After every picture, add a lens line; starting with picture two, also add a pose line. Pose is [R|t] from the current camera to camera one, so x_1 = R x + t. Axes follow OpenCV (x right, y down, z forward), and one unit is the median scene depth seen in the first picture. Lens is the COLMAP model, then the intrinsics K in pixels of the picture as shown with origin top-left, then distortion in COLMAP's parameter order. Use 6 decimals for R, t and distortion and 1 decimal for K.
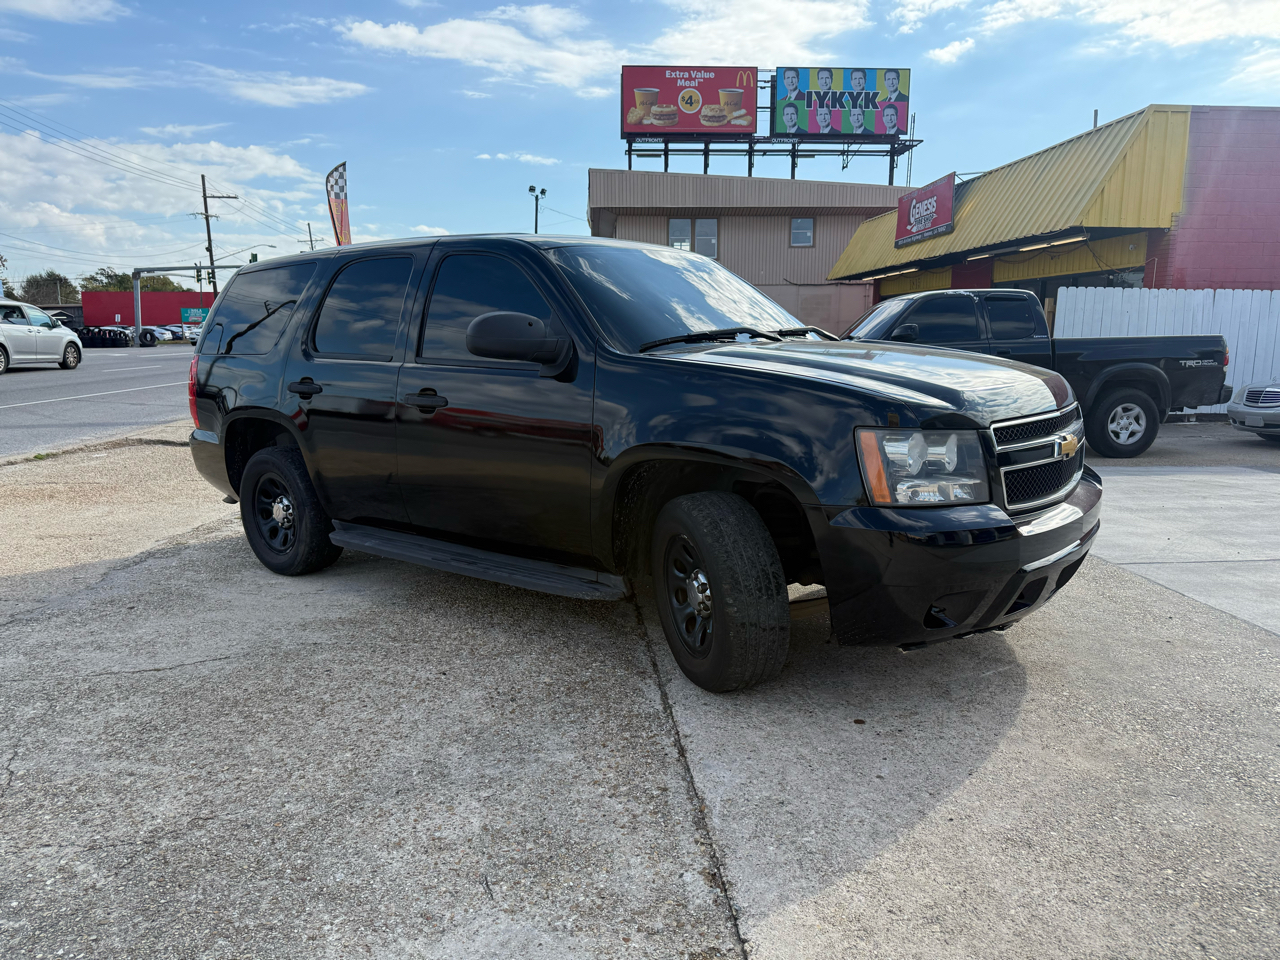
lens RADIAL K [[907.3, 0, 650.1], [0, 907.3, 483.6], [0, 0, 1]] dist [0.023261, -0.030957]
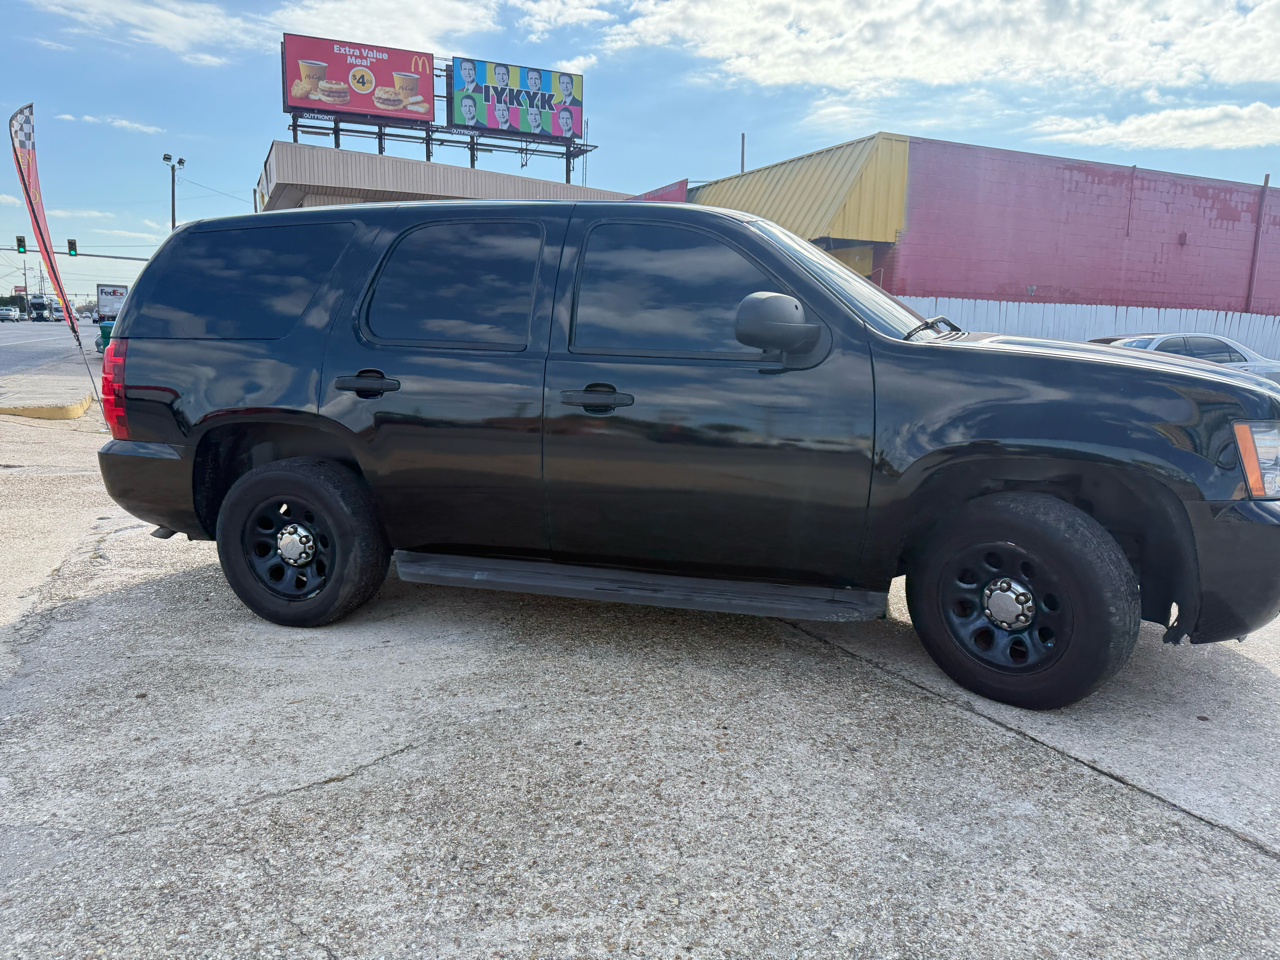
lens RADIAL K [[907.3, 0, 646.7], [0, 907.3, 468.6], [0, 0, 1]] dist [0.023261, -0.030957]
pose [[0.929040, -0.036053, 0.368217, -0.044978], [0.040367, 0.999177, -0.004016, -0.002005], [-0.367770, 0.018595, 0.929731, 0.019417]]
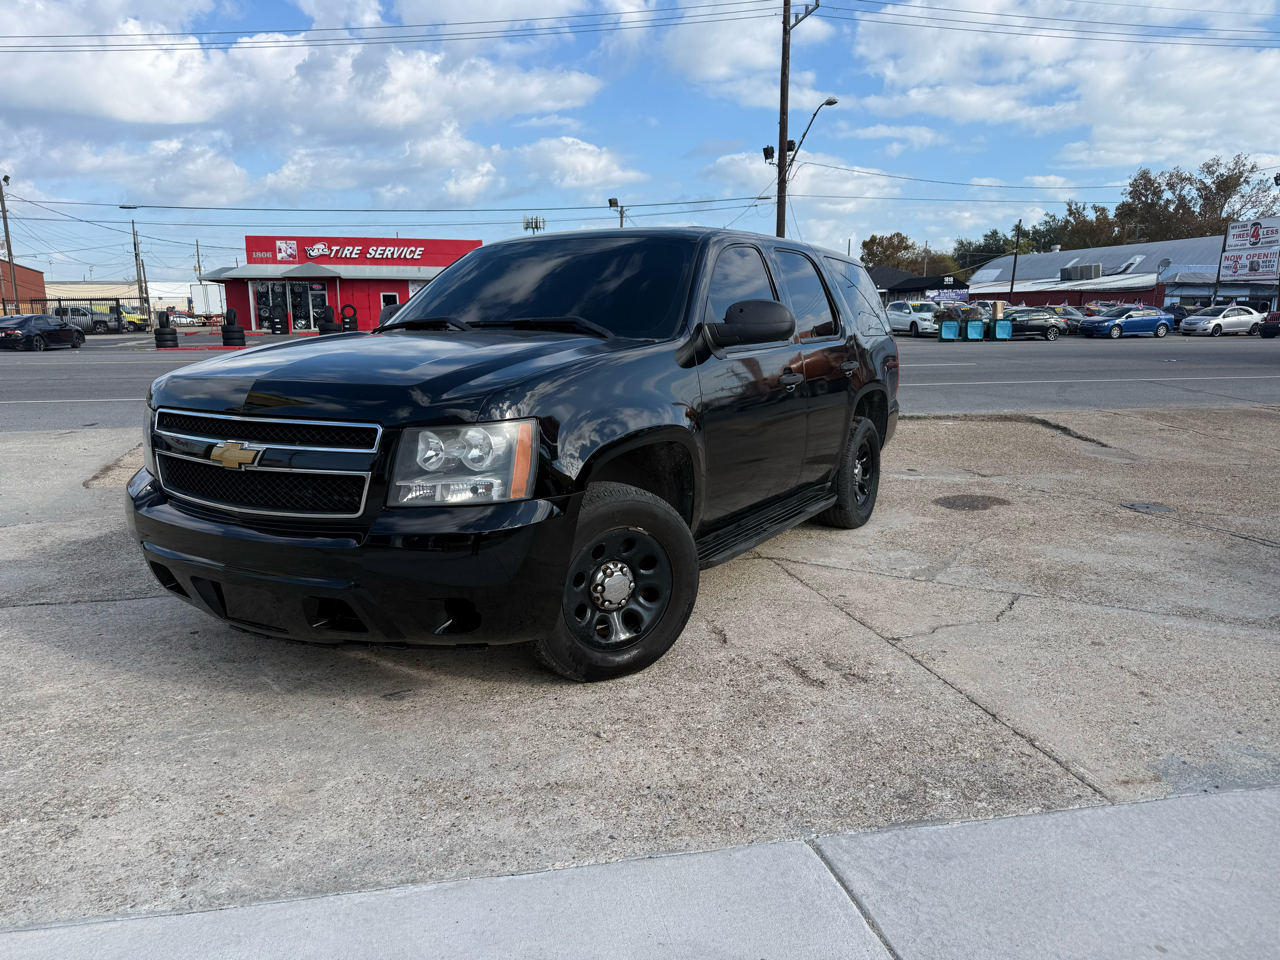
lens RADIAL K [[907.3, 0, 629.4], [0, 907.3, 485.5], [0, 0, 1]] dist [0.023261, -0.030957]
pose [[0.145947, 0.185722, -0.971703, 0.098476], [-0.163581, 0.973230, 0.161445, -0.015573], [0.975675, 0.135390, 0.172420, 0.087868]]
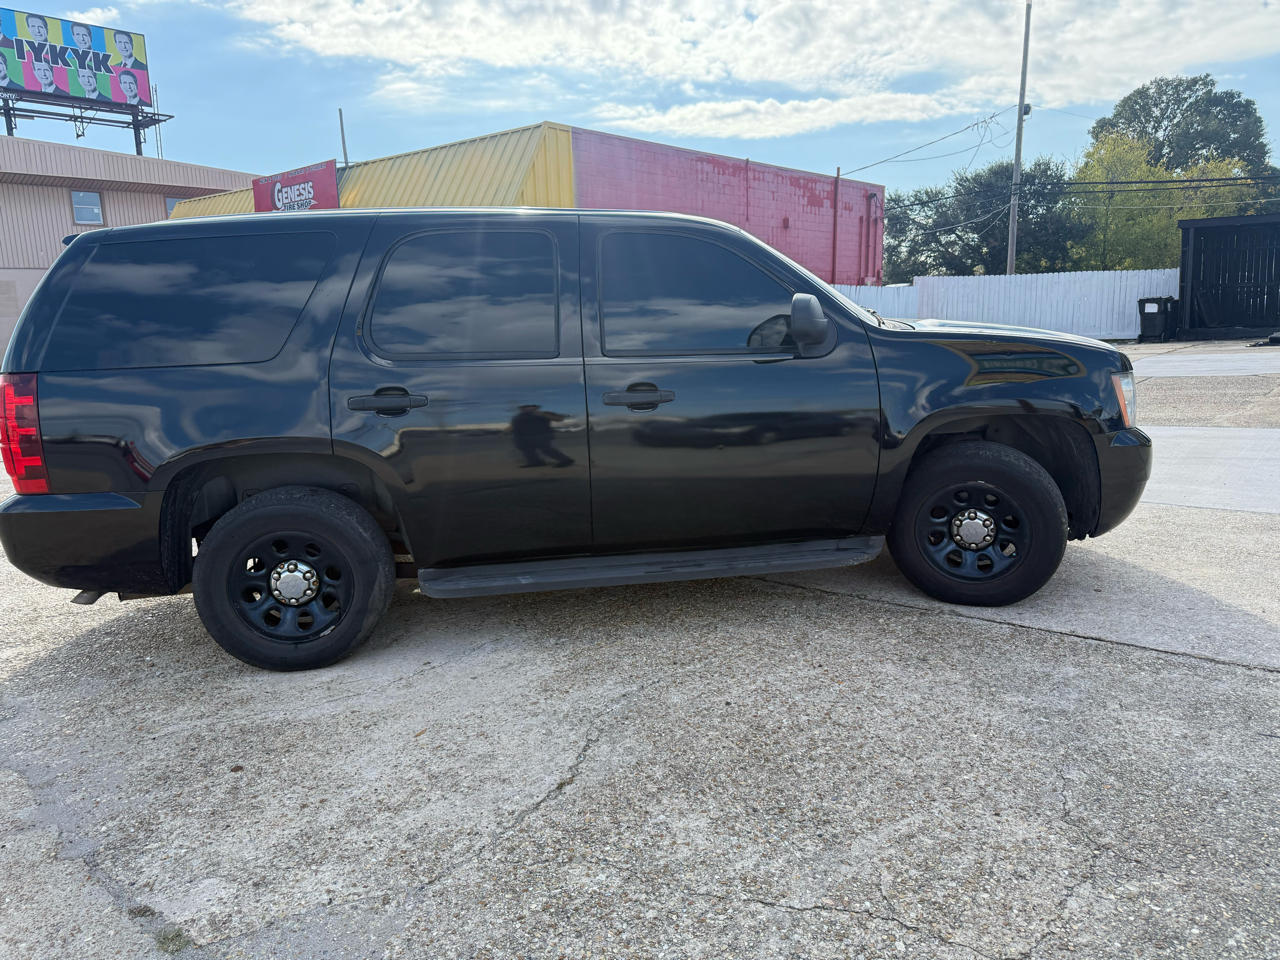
lens RADIAL K [[907.3, 0, 648.0], [0, 907.3, 468.1], [0, 0, 1]] dist [0.023261, -0.030957]
pose [[0.688499, -0.141501, 0.711299, -0.077625], [0.145042, 0.987833, 0.056119, -0.006261], [-0.710585, 0.064530, 0.700646, 0.033289]]
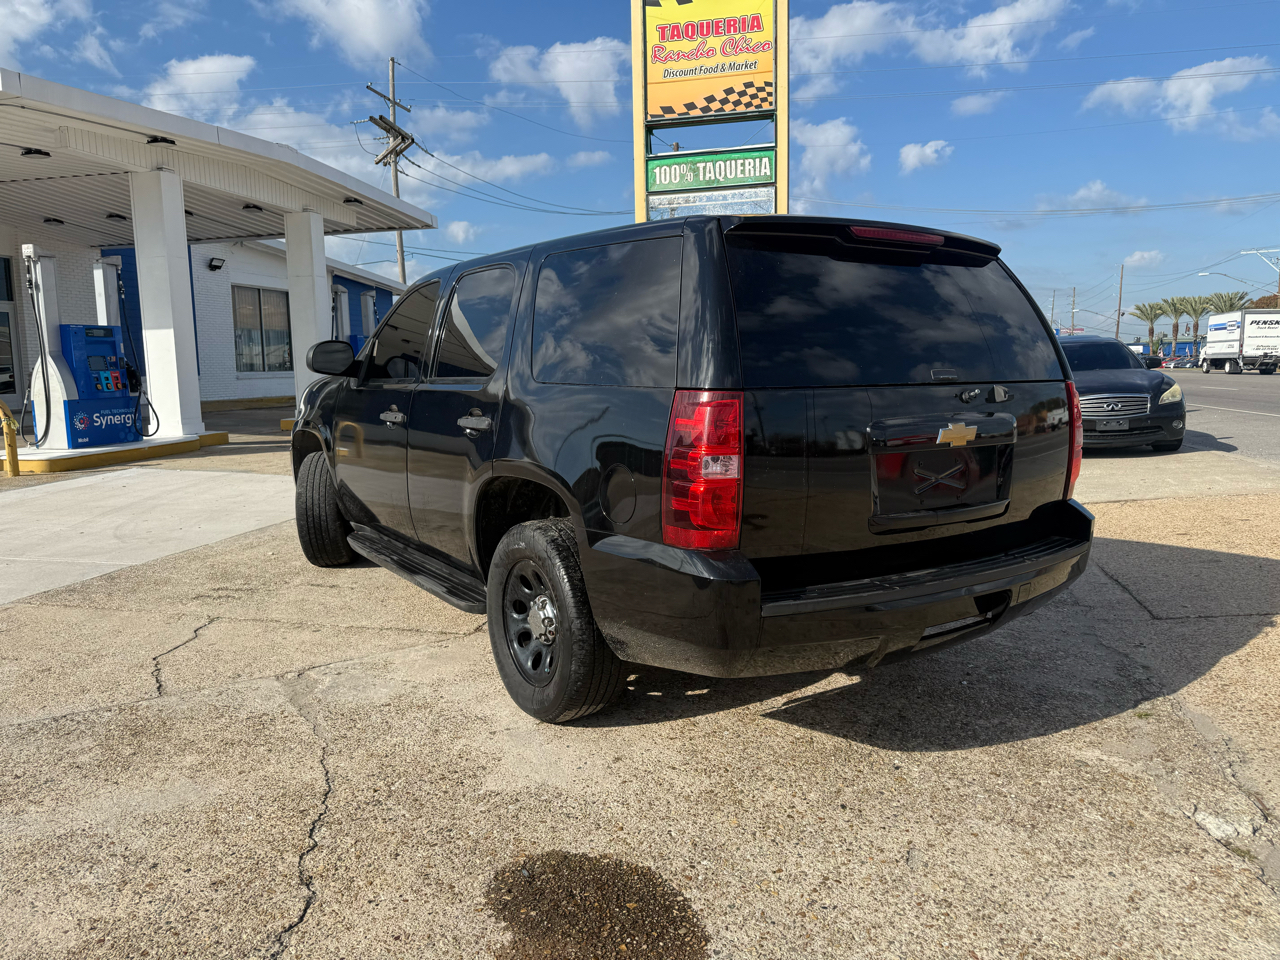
lens RADIAL K [[907.3, 0, 646.4], [0, 907.3, 469.7], [0, 0, 1]] dist [0.023261, -0.030957]
pose [[-0.955171, -0.015797, 0.295634, -0.049180], [0.067679, 0.960482, 0.269988, -0.032326], [-0.288216, 0.277893, -0.916355, 0.200252]]
